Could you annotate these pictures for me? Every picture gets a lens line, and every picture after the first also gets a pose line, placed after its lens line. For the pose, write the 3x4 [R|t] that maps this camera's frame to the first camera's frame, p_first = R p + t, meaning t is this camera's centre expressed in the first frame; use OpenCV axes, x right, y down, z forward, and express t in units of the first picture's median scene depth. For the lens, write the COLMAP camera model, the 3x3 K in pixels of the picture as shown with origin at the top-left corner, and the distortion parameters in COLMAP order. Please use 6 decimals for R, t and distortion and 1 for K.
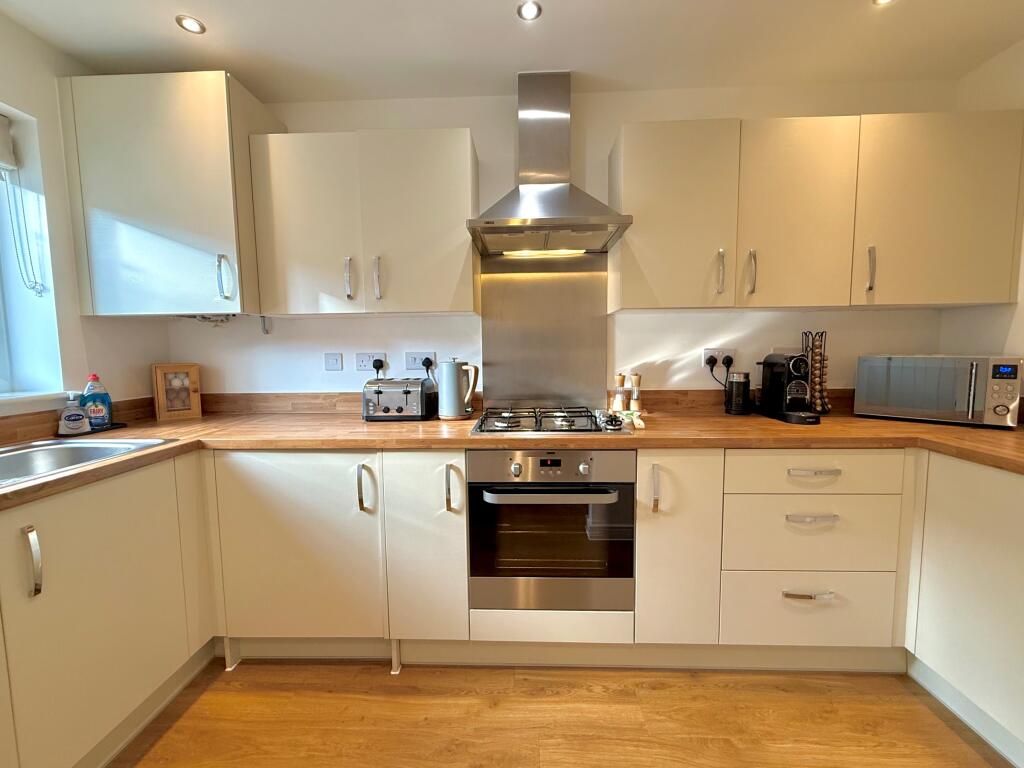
lens RADIAL K [[426.0, 0, 512.0], [0, 426.0, 384.0], [0, 0, 1]] dist [0.010572, -0.005424]
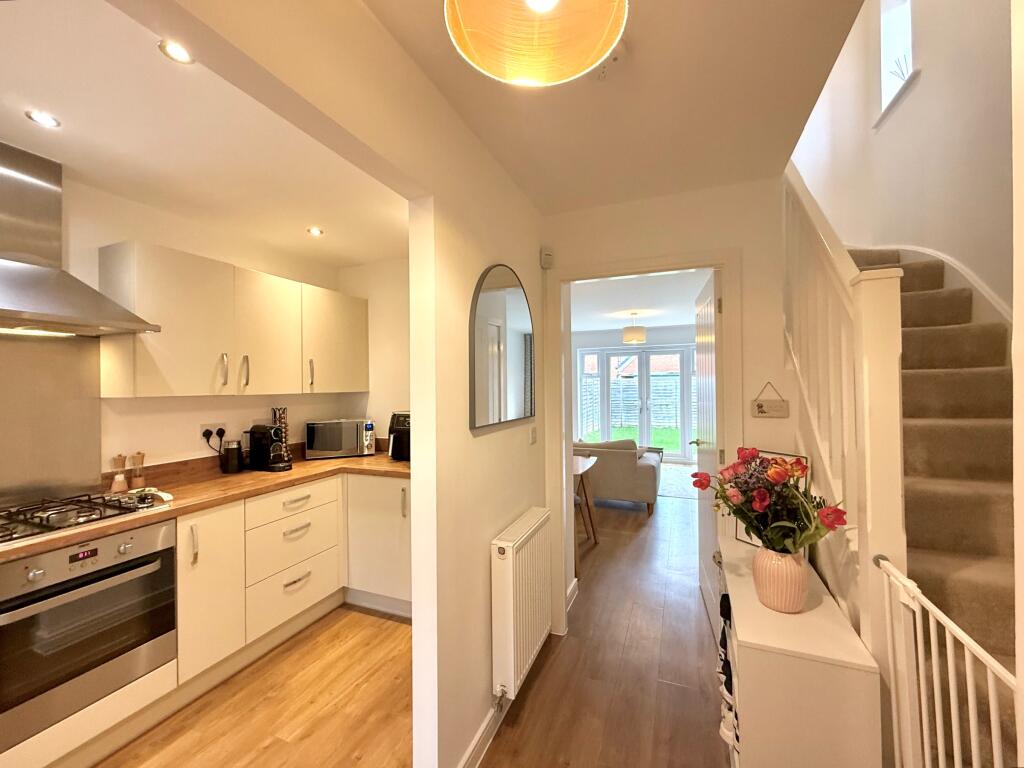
lens RADIAL K [[426.0, 0, 512.0], [0, 426.0, 384.0], [0, 0, 1]] dist [0.010572, -0.005424]
pose [[0.337366, 0.008805, 0.941332, -0.505675], [0.086642, 0.995422, -0.040363, -0.088175], [-0.937378, 0.095176, 0.335059, -0.321276]]
